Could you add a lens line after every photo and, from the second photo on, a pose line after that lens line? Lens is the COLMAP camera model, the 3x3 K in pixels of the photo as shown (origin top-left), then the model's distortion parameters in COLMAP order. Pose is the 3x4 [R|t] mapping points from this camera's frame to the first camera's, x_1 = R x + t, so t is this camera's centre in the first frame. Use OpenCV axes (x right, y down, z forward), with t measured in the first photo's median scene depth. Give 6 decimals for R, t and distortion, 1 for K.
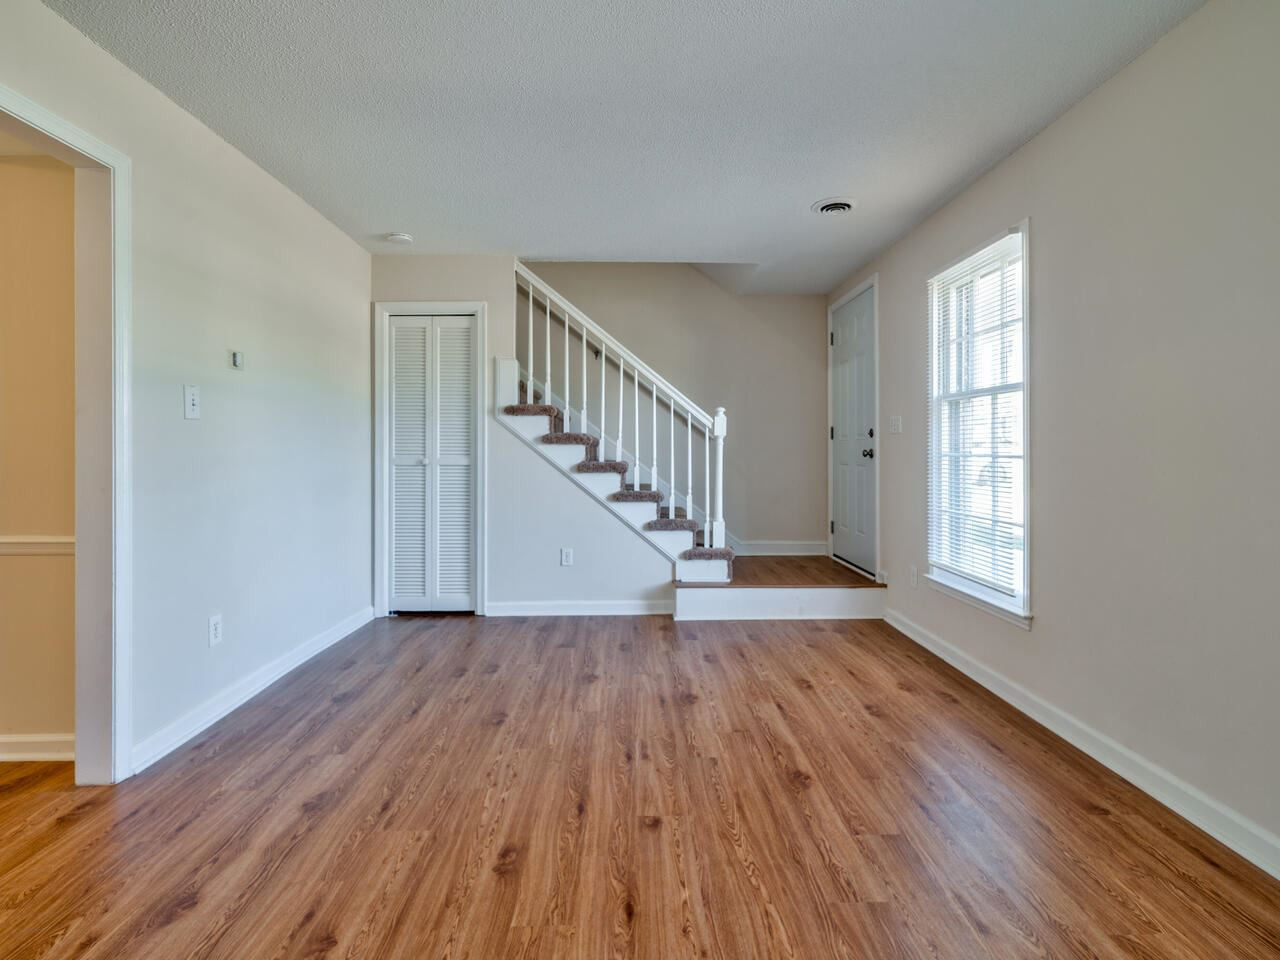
lens RADIAL K [[632.3, 0, 650.0], [0, 632.3, 453.8], [0, 0, 1]] dist [-0.000879, -0.000189]
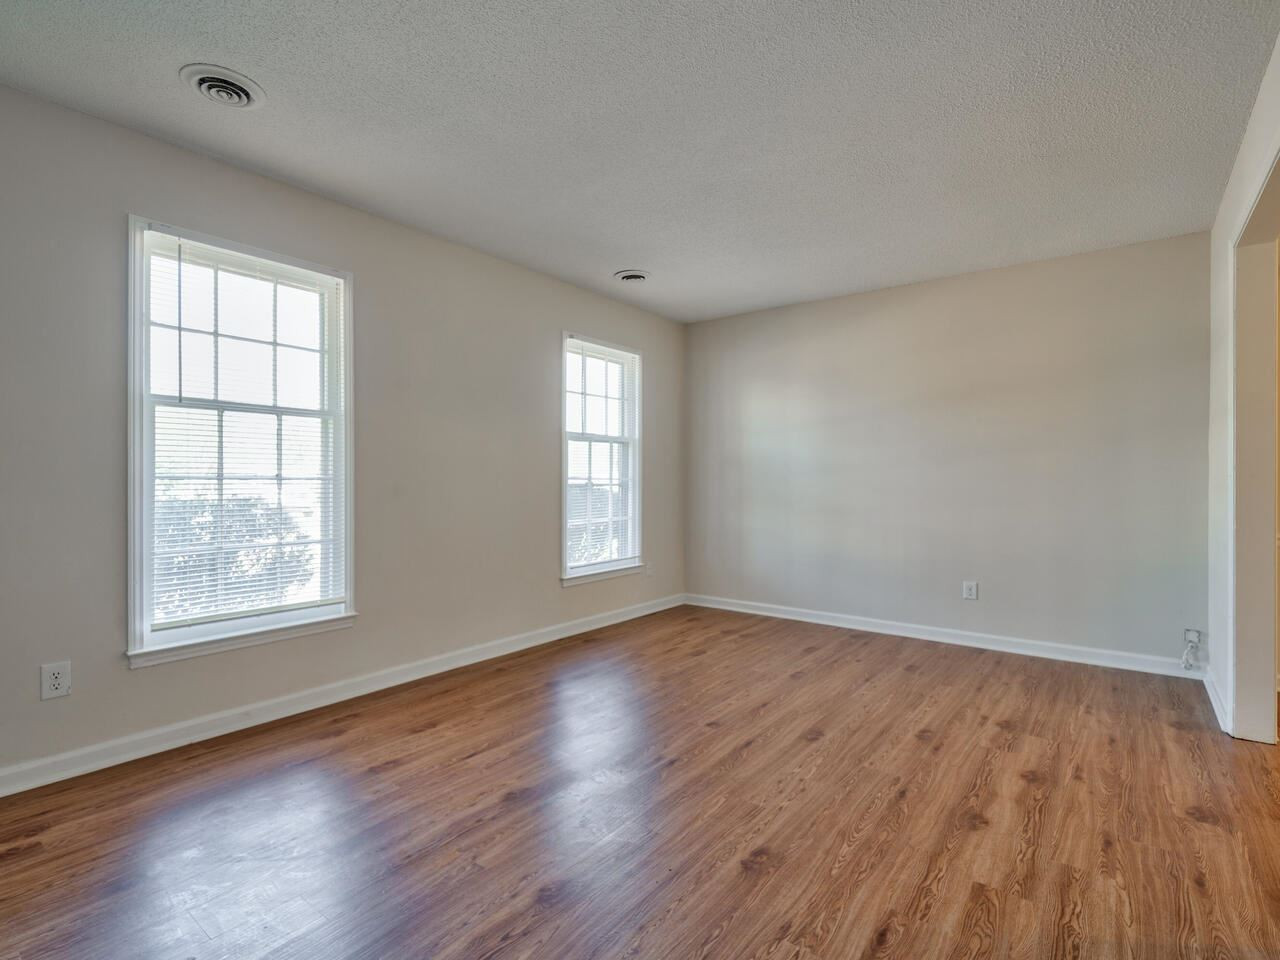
lens RADIAL K [[628.9, 0, 642.4], [0, 628.9, 473.6], [0, 0, 1]] dist [0.000477, 0.000087]
pose [[-0.769478, 0.006112, 0.638644, -0.648259], [0.003033, 0.999978, -0.005916, 0.005399], [-0.638666, -0.002615, -0.769480, 1.788677]]
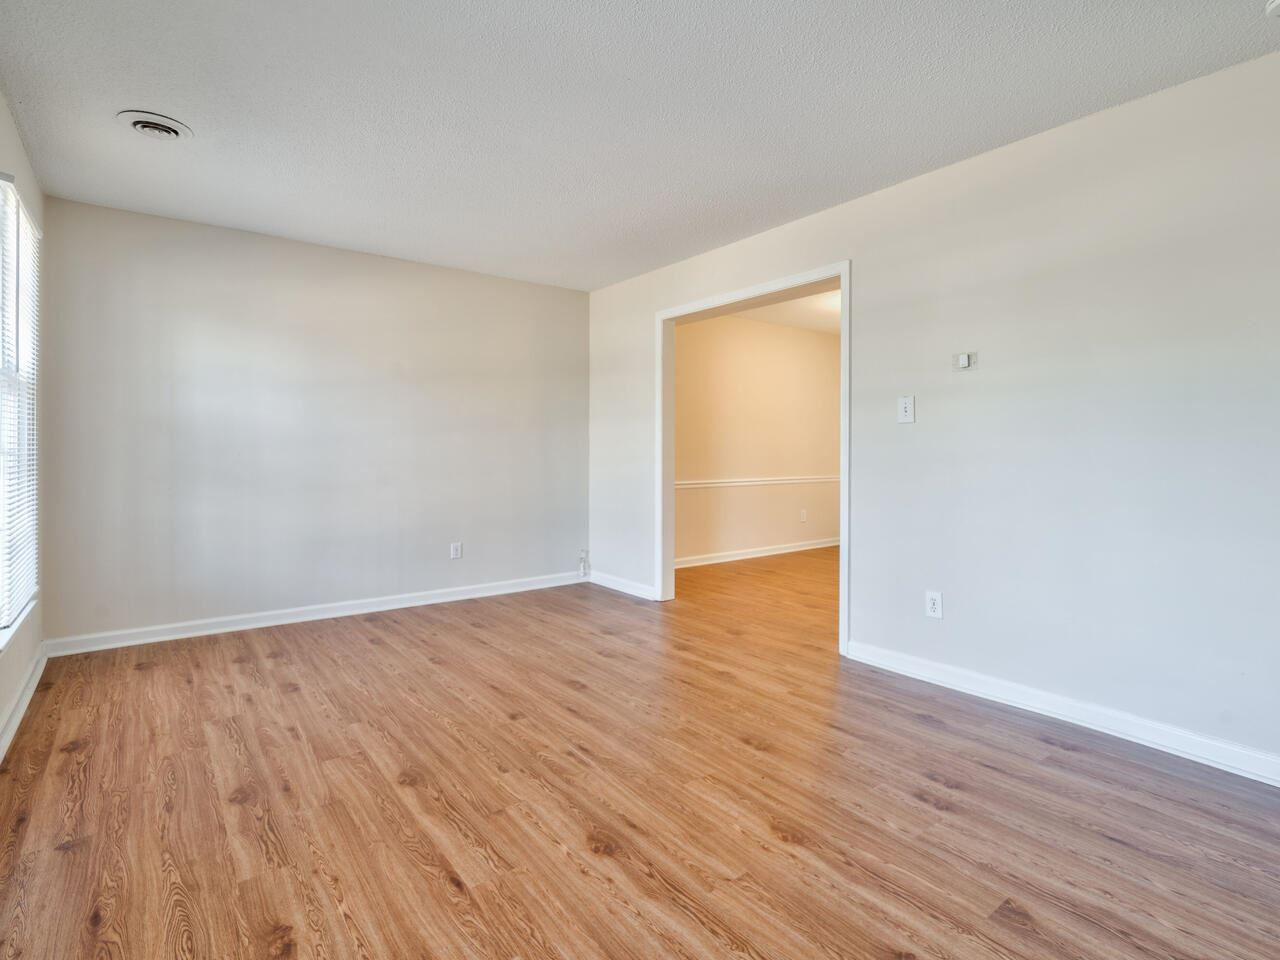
lens RADIAL K [[649.6, 0, 638.4], [0, 649.6, 452.0], [0, 0, 1]] dist [0.000237, 0.000216]
pose [[-0.816326, 0.000785, -0.577590, 0.484998], [-0.004480, 0.999960, 0.007691, -0.006217], [0.577573, 0.008865, -0.816291, 1.850310]]
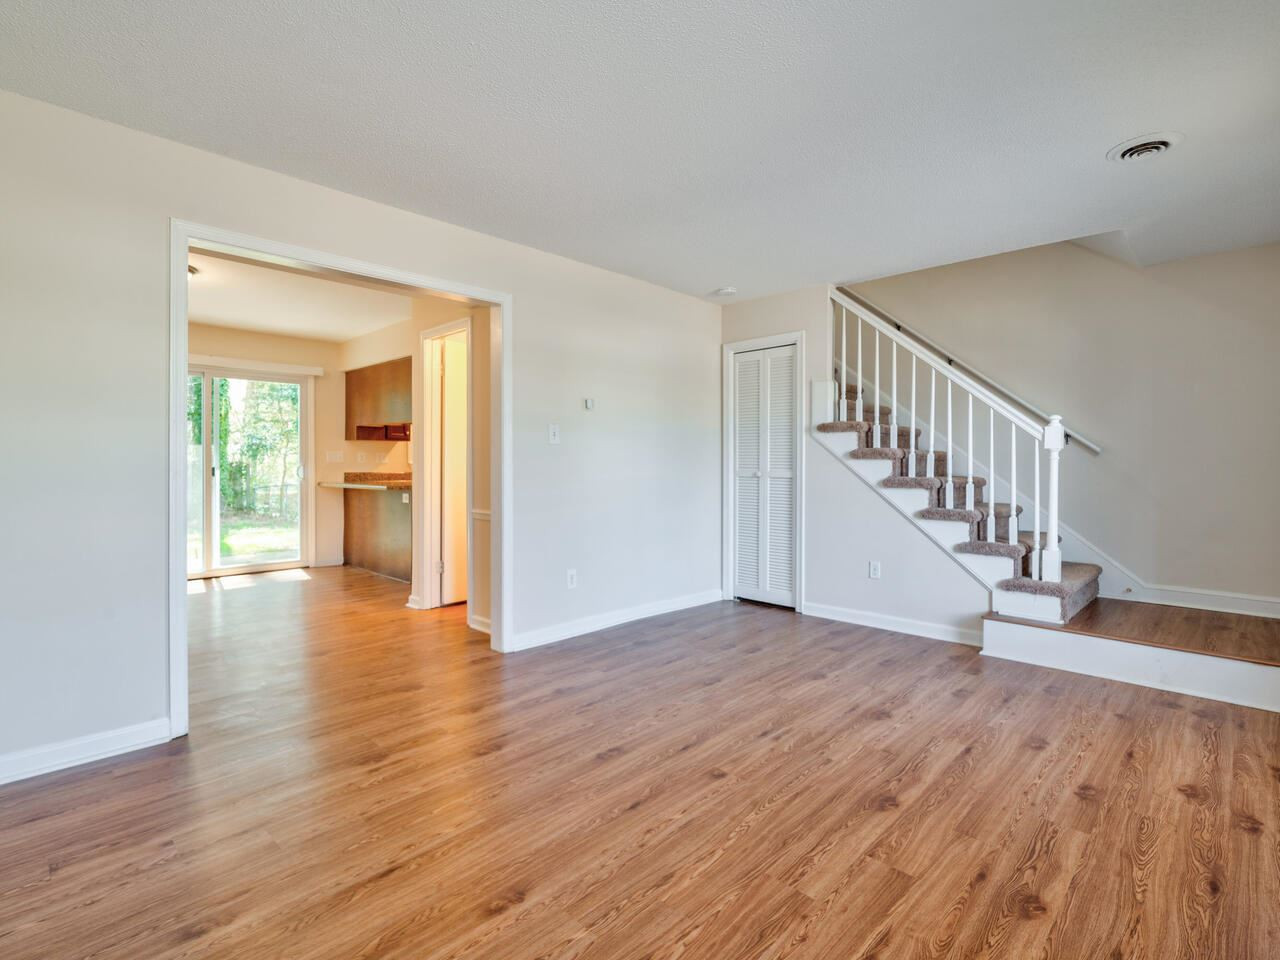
lens RADIAL K [[628.9, 0, 642.4], [0, 628.9, 473.6], [0, 0, 1]] dist [0.000477, 0.000087]
pose [[0.698448, 0.015184, -0.715500, 0.603640], [-0.007965, 0.999878, 0.013445, -0.004678], [0.715617, -0.003691, 0.698483, 0.047798]]
